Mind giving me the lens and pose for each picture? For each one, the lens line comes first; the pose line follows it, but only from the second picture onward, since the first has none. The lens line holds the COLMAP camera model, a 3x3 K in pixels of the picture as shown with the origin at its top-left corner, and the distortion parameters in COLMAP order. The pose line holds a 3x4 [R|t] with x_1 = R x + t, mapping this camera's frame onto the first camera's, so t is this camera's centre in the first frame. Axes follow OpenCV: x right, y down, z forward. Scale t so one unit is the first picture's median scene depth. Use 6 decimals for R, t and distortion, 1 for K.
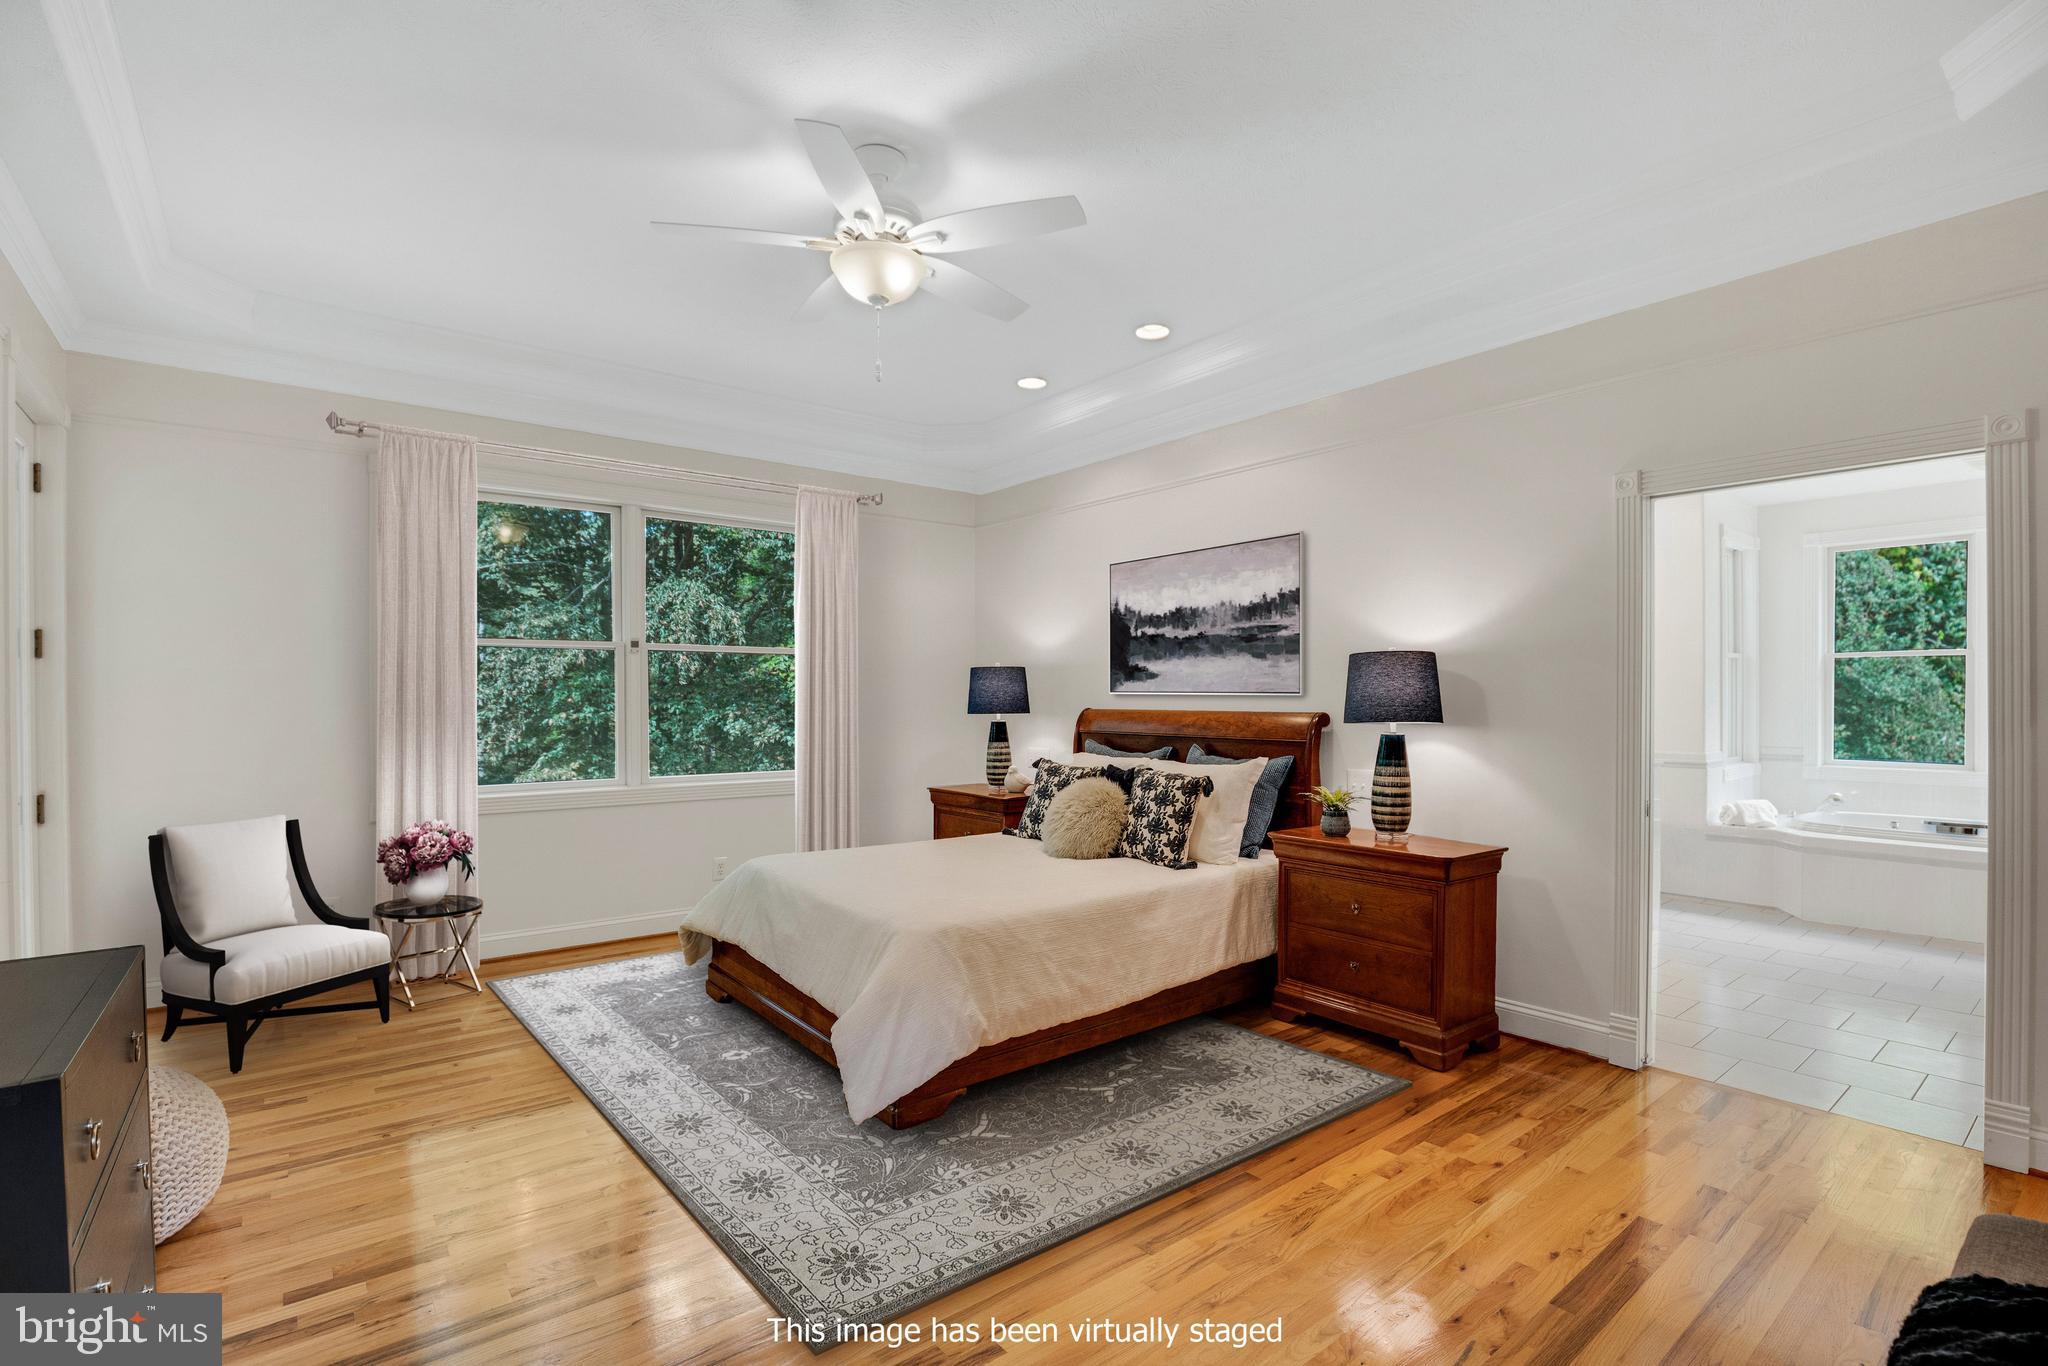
lens RADIAL K [[940.8, 0, 1021.8], [0, 940.8, 699.1], [0, 0, 1]] dist [-0.023107, 0.002085]
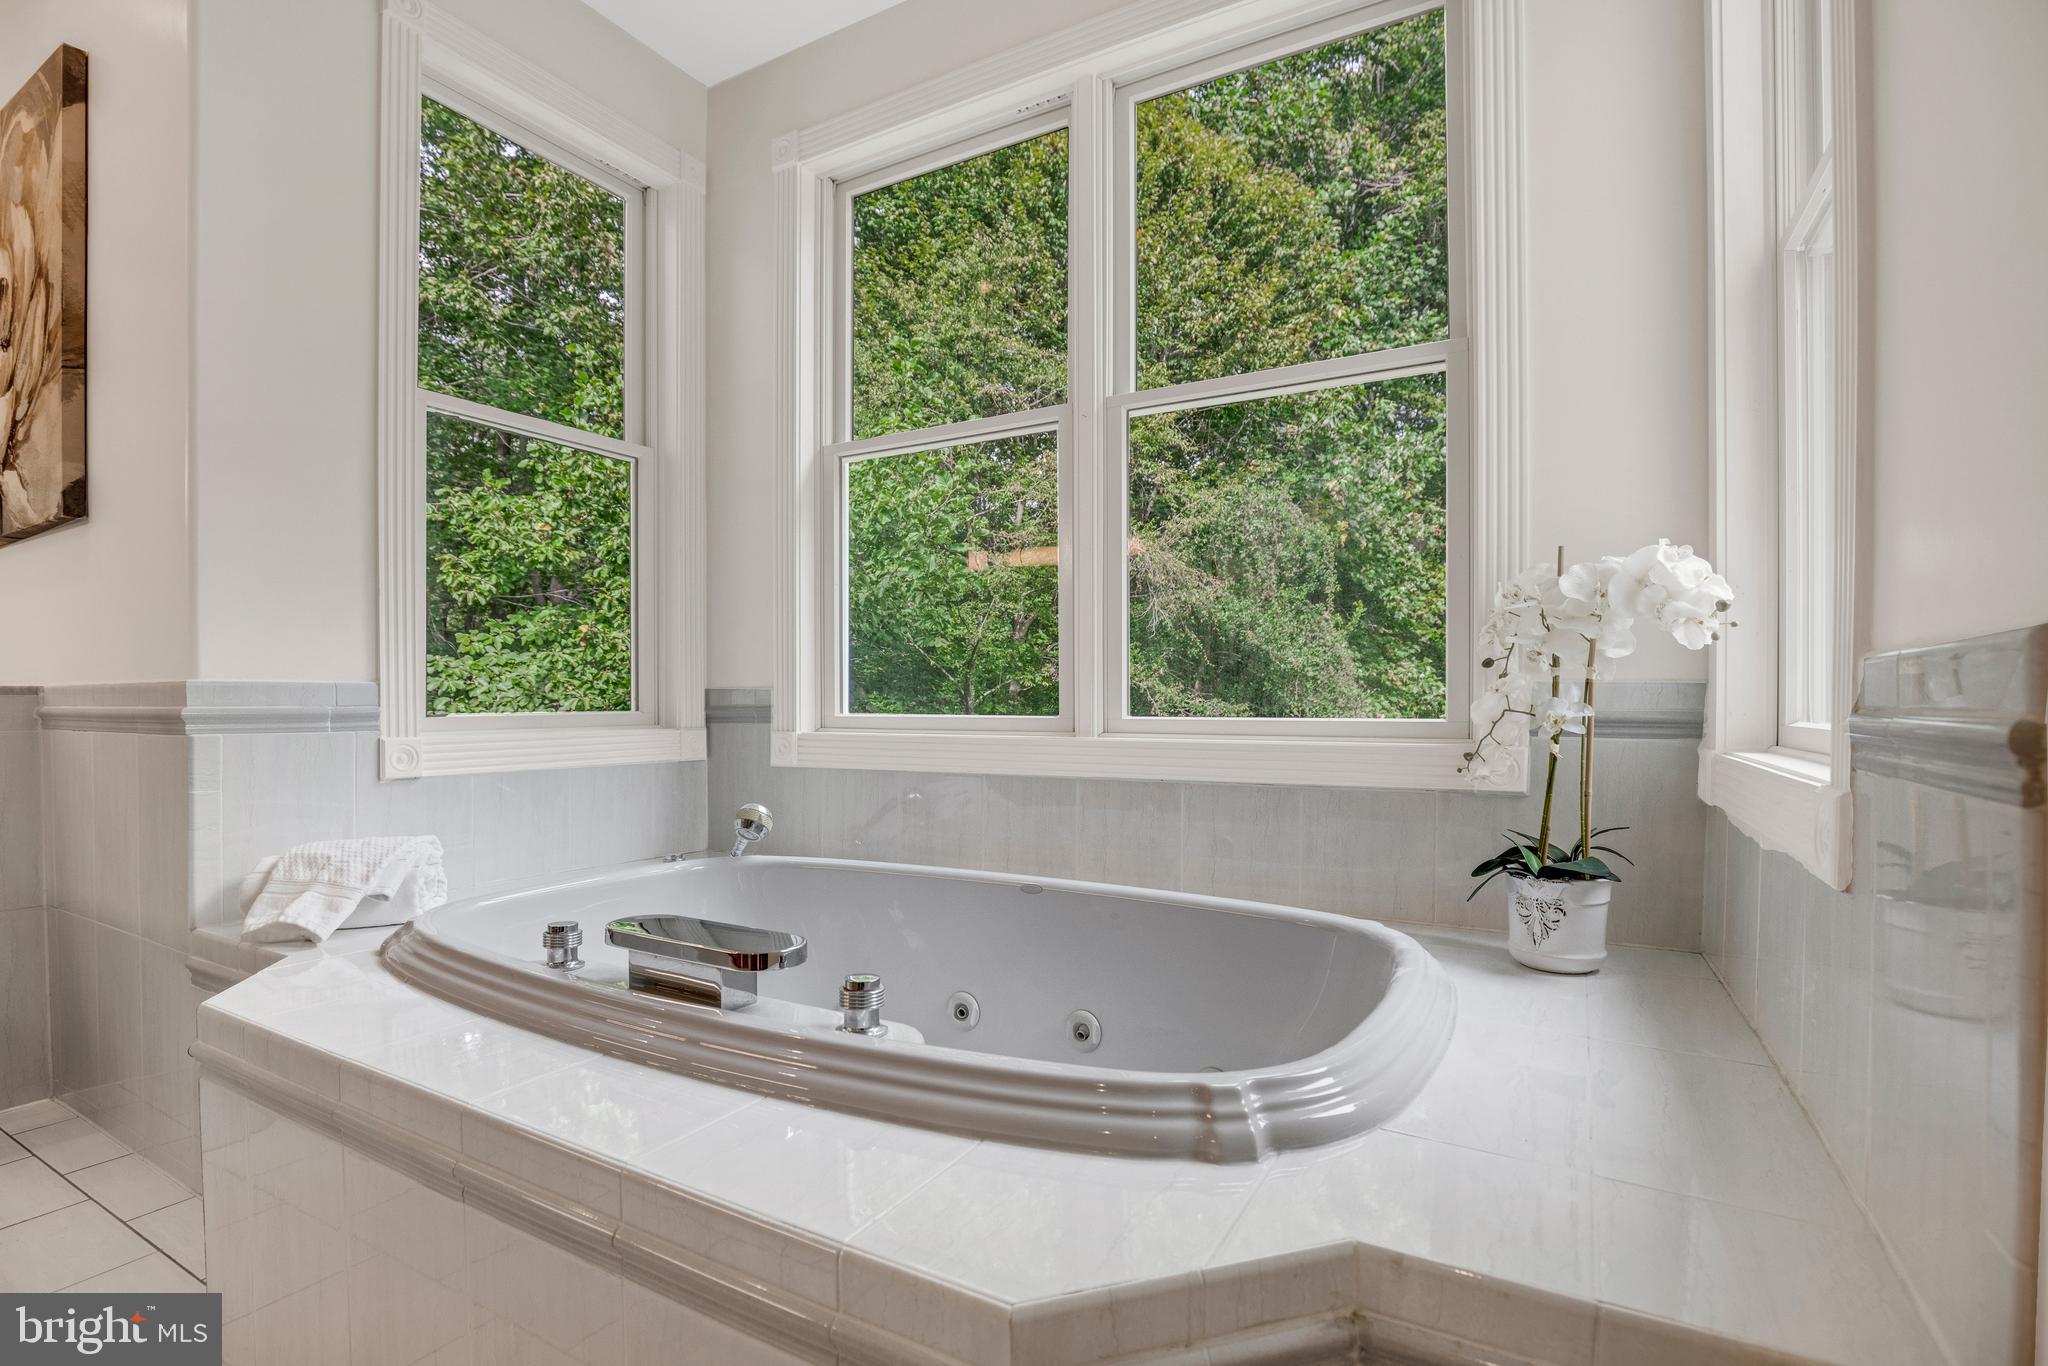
lens RADIAL K [[940.8, 0, 1028.8], [0, 940.8, 693.8], [0, 0, 1]] dist [-0.023107, 0.002085]
pose [[0.932816, 0.005793, 0.360307, 0.420946], [-0.000145, 0.999877, -0.015700, 0.032485], [-0.360353, 0.014593, 0.932702, 0.312901]]
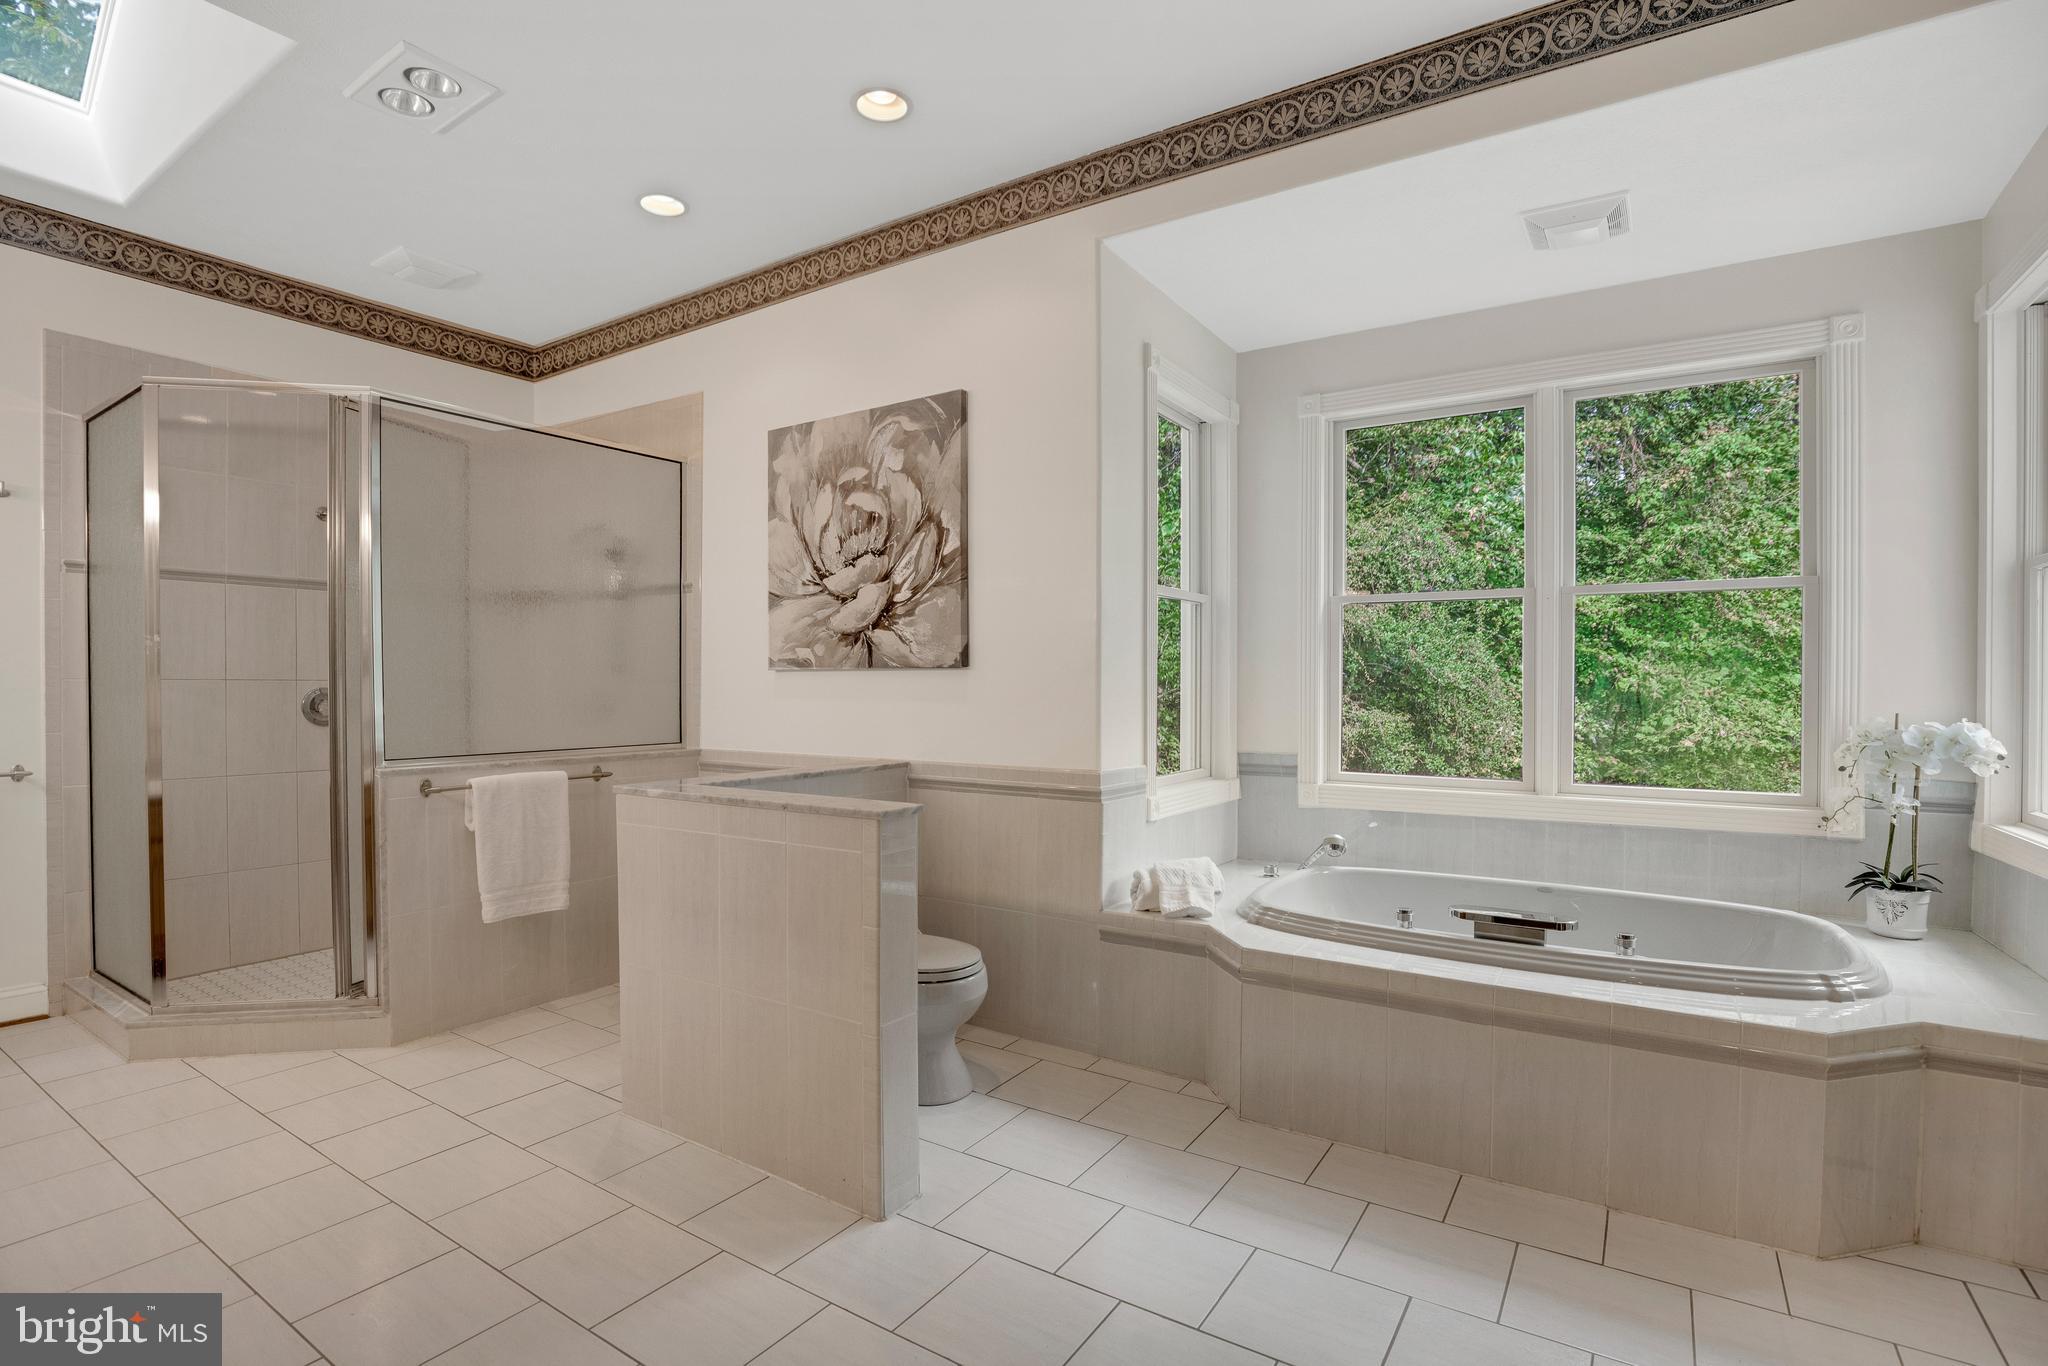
lens RADIAL K [[940.8, 0, 1024.8], [0, 940.8, 677.6], [0, 0, 1]] dist [-0.023107, 0.002085]
pose [[0.952112, 0.007949, 0.305646, 0.259908], [-0.003470, 0.999879, -0.015196, 0.007379], [-0.305729, 0.013408, 0.952024, 0.252366]]
